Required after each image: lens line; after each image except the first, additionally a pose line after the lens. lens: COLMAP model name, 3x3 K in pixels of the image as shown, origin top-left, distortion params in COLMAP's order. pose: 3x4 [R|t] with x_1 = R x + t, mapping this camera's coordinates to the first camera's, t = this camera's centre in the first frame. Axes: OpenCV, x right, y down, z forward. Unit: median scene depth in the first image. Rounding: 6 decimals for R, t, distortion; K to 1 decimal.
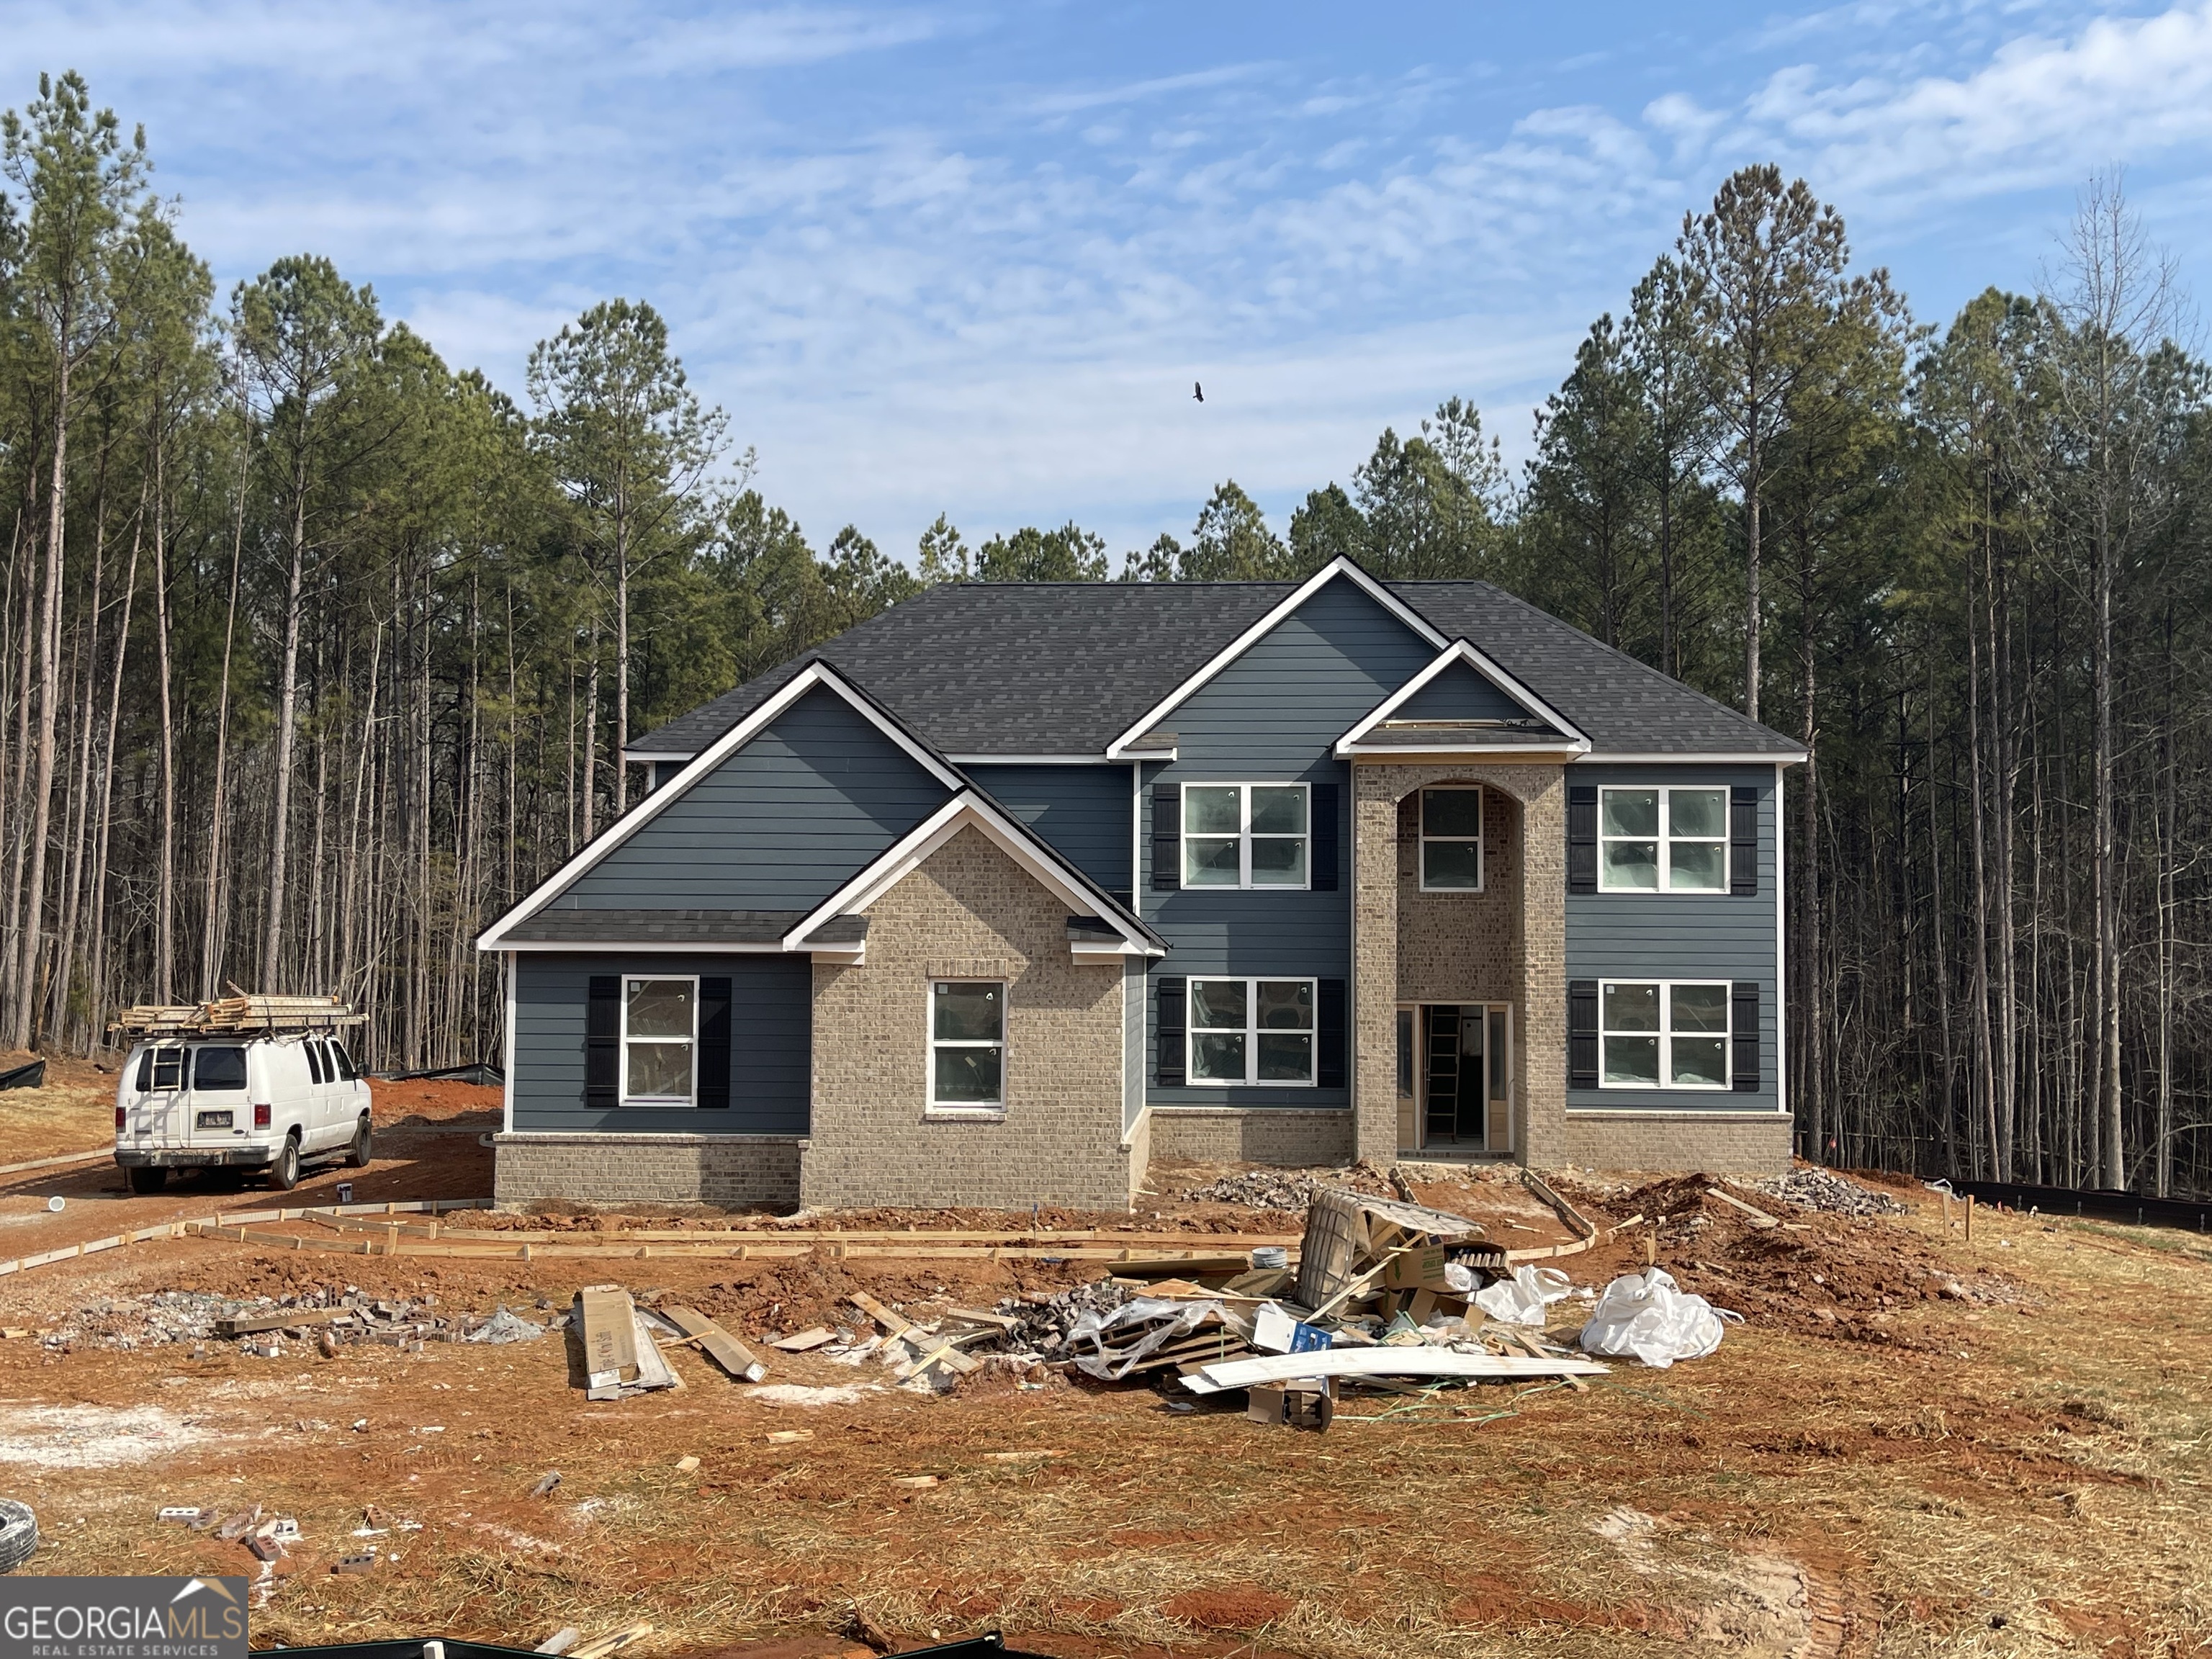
lens RADIAL K [[2201.1, 0, 1106.0], [0, 2201.1, 829.5], [0, 0, 1]] dist [0.103875, -0.415922]
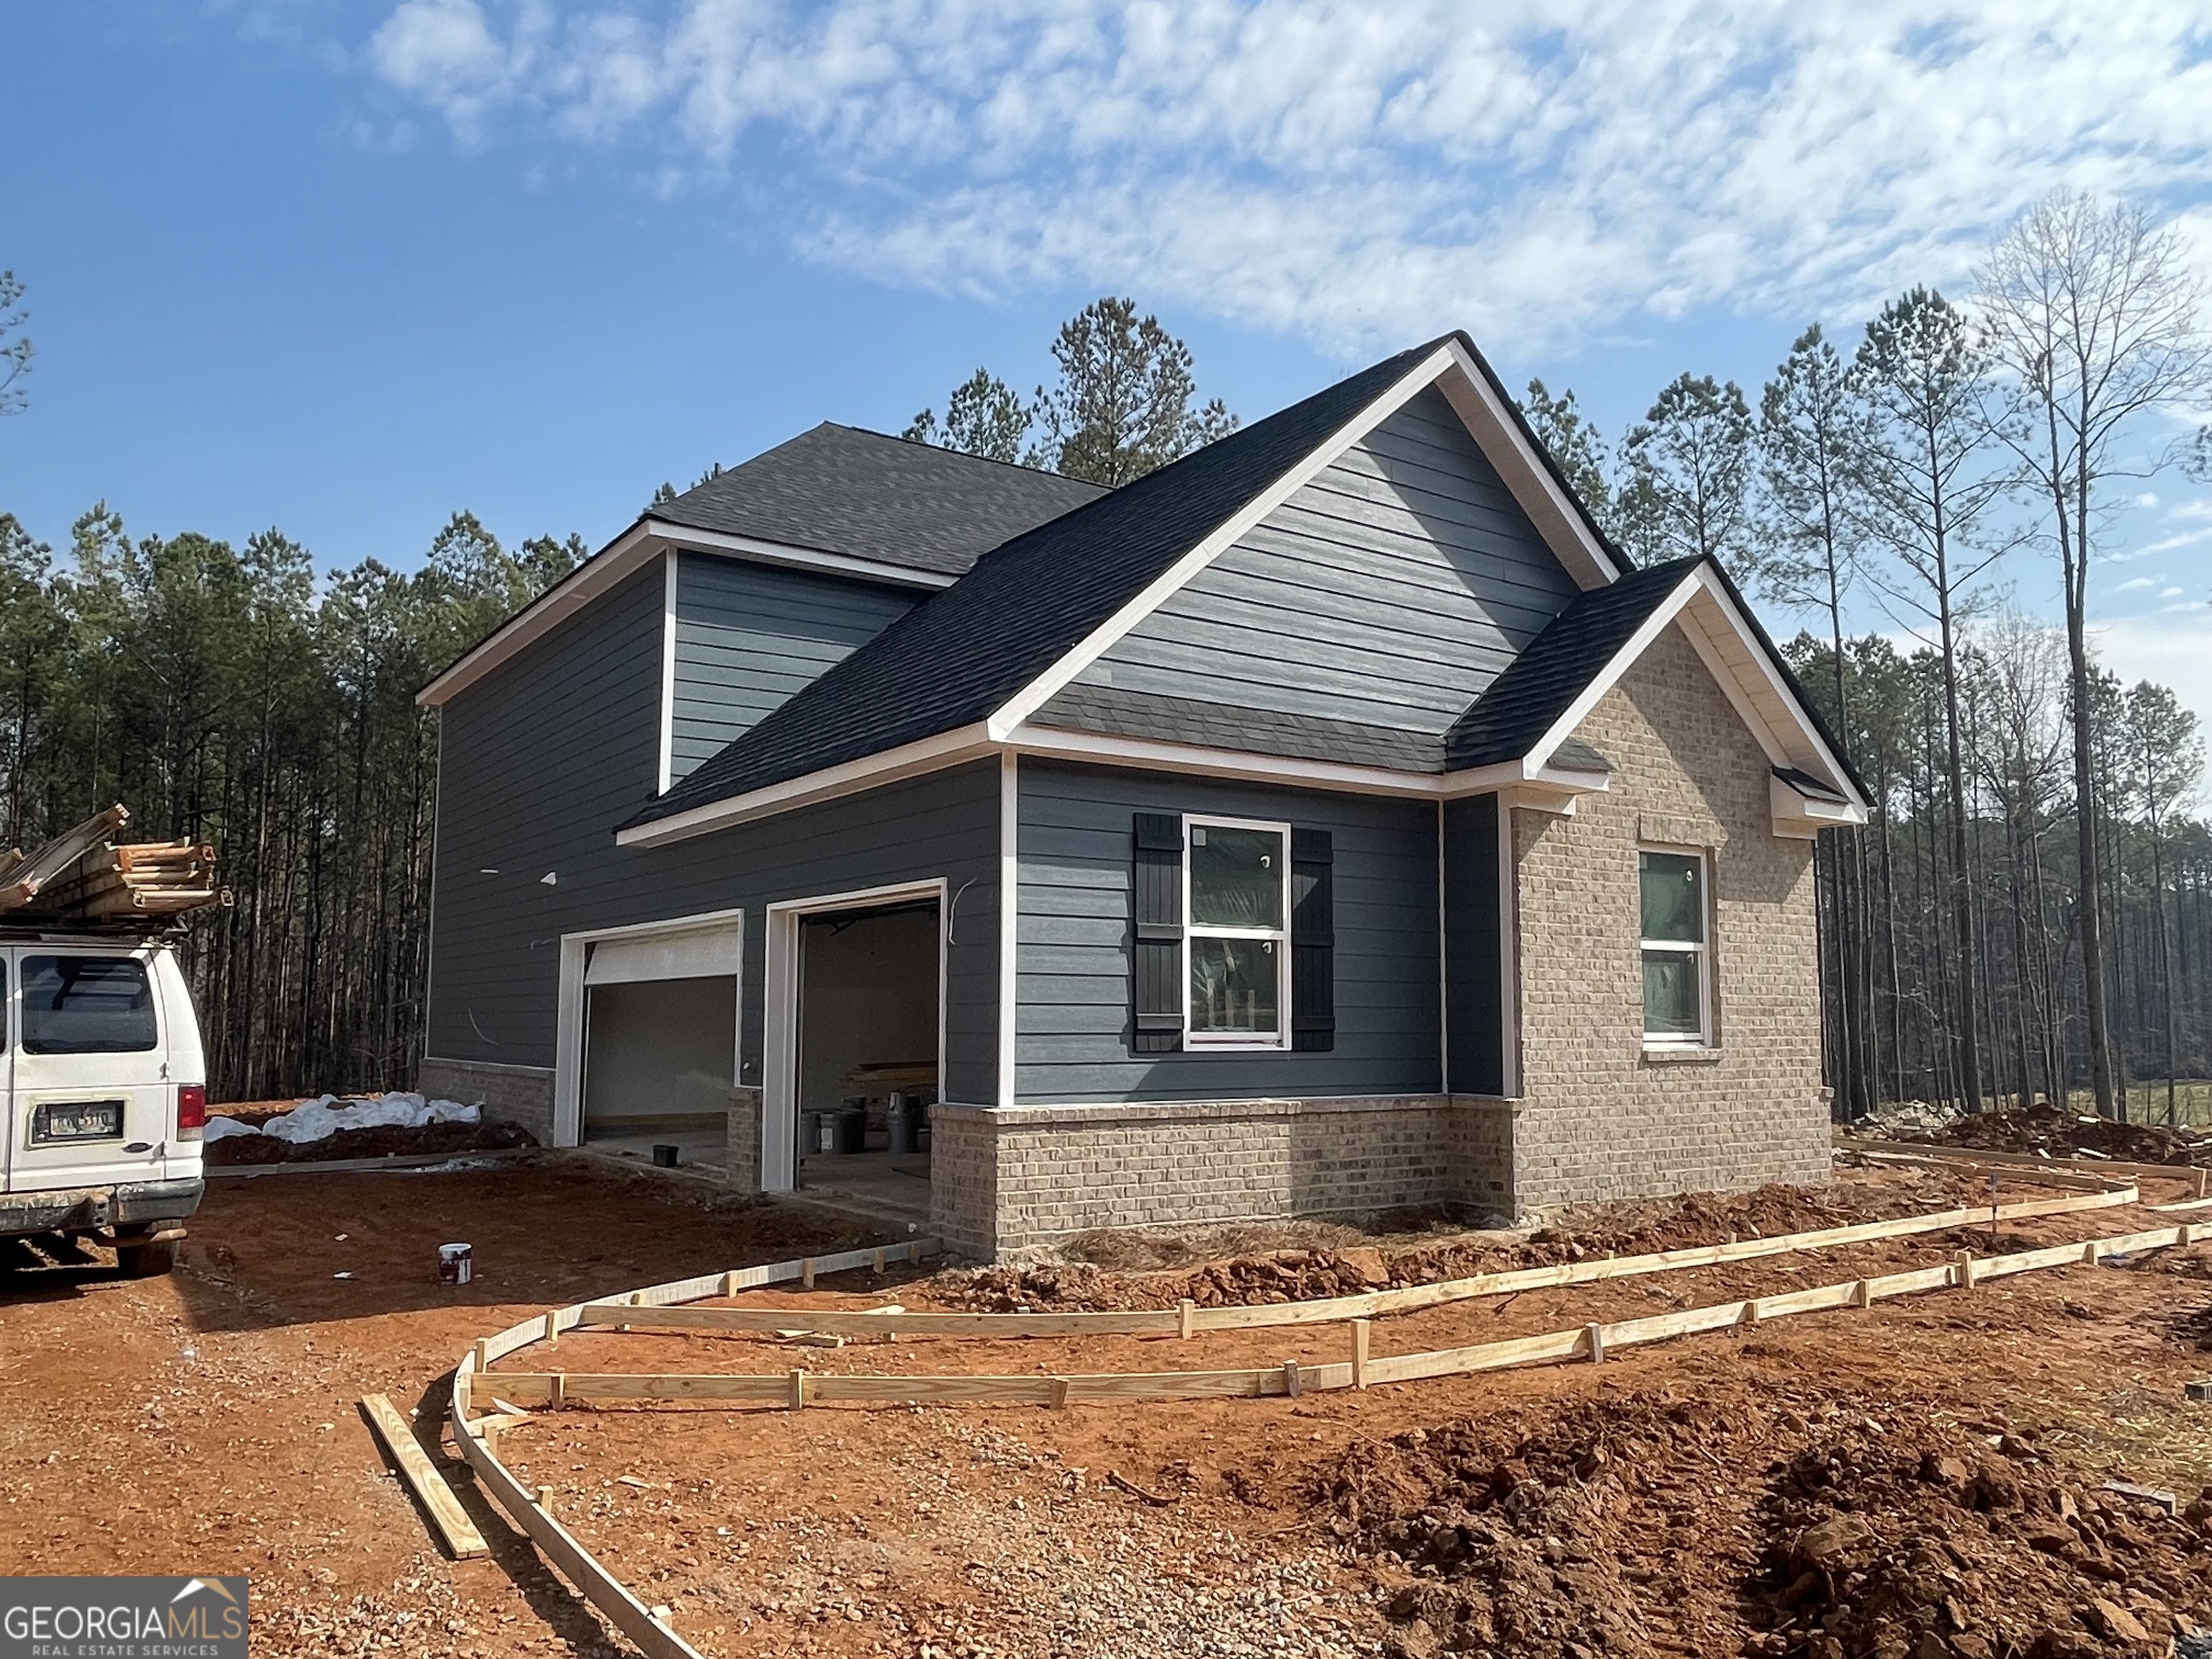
lens RADIAL K [[1626.9, 0, 1106.0], [0, 1626.9, 880.0], [0, 0, 1]] dist [-0.001905, -0.026554]
pose [[0.796597, 0.049219, 0.602504, -0.399957], [-0.032951, 0.998733, -0.038022, 0.082477], [-0.603613, 0.010435, 0.797210, 0.578261]]
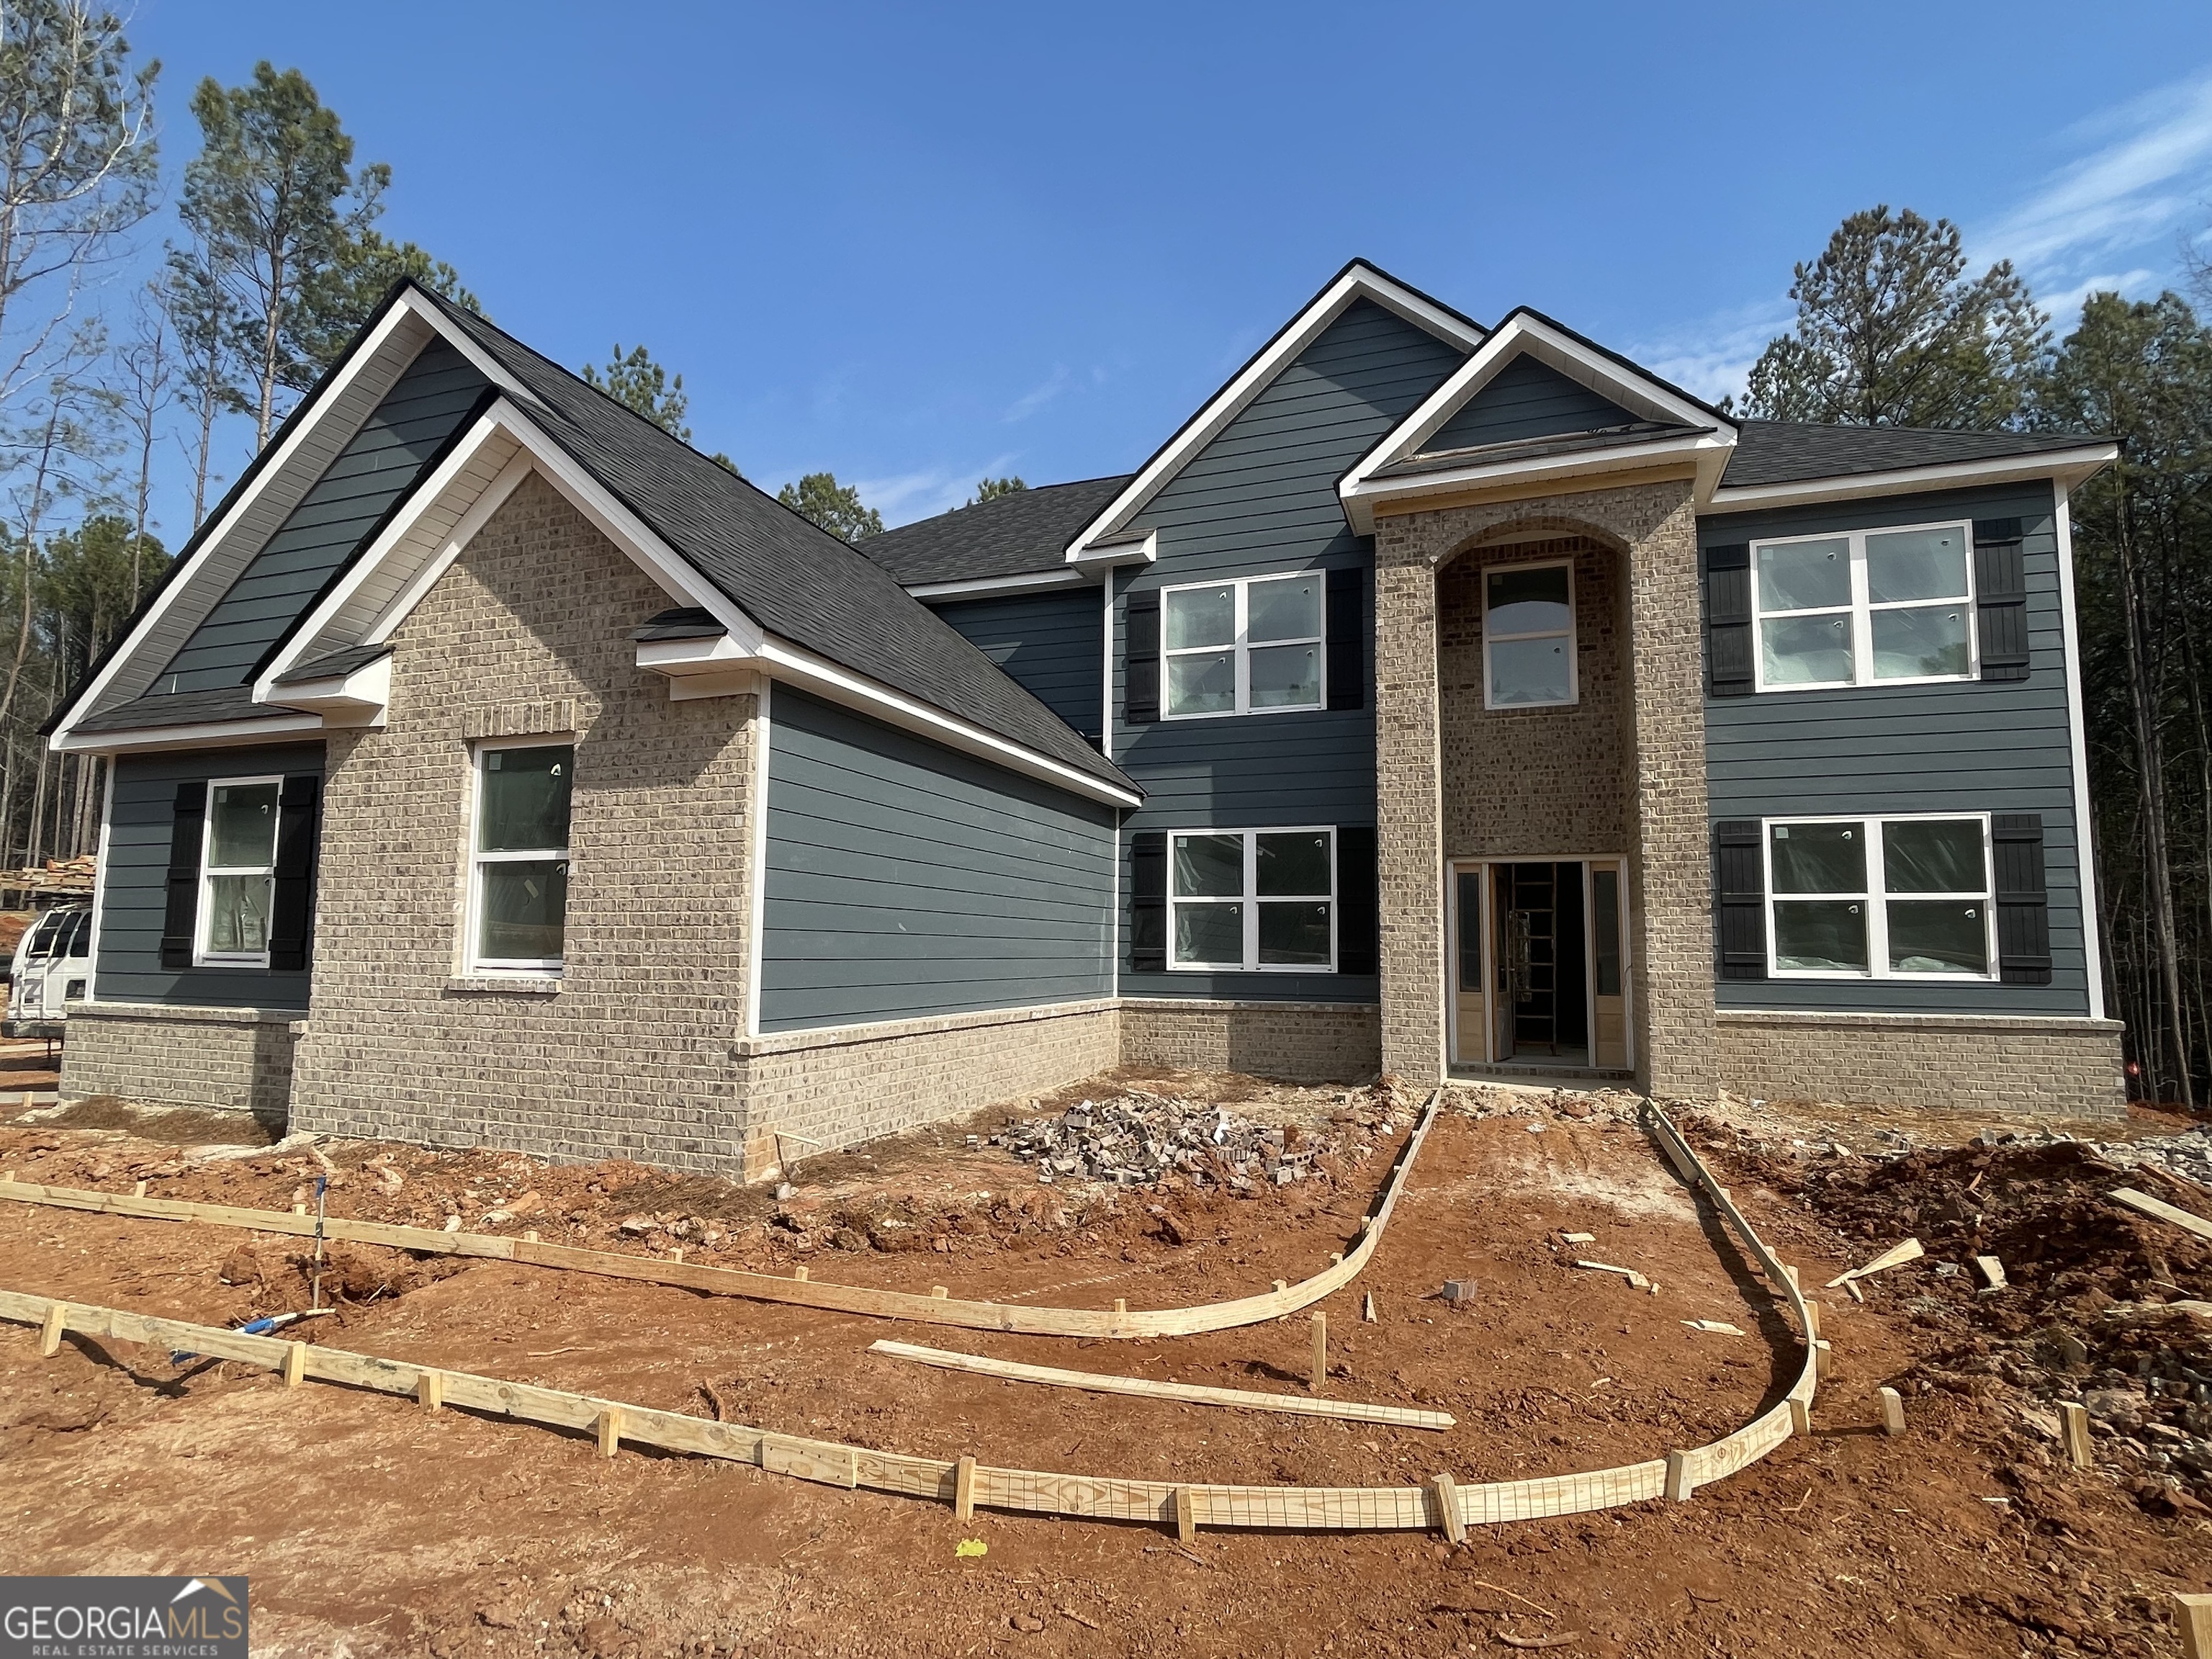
lens RADIAL K [[1107.5, 0, 1111.6], [0, 1107.5, 845.4], [0, 0, 1]] dist [-0.010600, -0.000393]
pose [[0.957523, -0.025448, -0.287231, 0.130794], [0.015383, 0.999188, -0.037245, 0.087091], [0.287945, 0.031245, 0.957137, 0.628039]]
